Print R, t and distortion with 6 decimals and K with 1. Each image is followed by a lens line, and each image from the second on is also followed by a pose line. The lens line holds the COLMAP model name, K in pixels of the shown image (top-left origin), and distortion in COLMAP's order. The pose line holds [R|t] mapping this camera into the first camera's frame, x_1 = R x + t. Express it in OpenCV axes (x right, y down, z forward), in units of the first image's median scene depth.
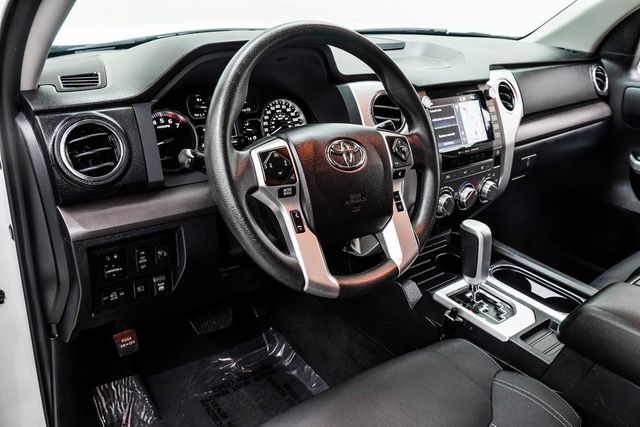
lens RADIAL K [[548.1, 0, 320.0], [0, 548.1, 213.5], [0, 0, 1]] dist [-0.039055, 0.008718]
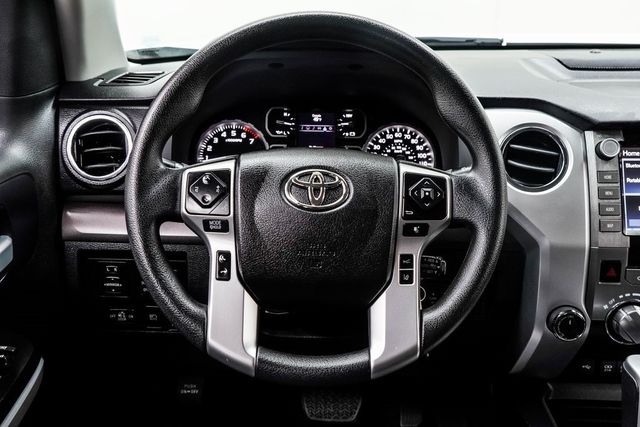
lens RADIAL K [[721.0, 0, 320.0], [0, 721.0, 213.5], [0, 0, 1]] dist [0.095121, 0.000345]
pose [[0.789097, 0.152508, -0.595036, 0.454016], [-0.220529, 0.974445, -0.042700, -0.026069], [0.573318, 0.164917, 0.802564, 0.168722]]
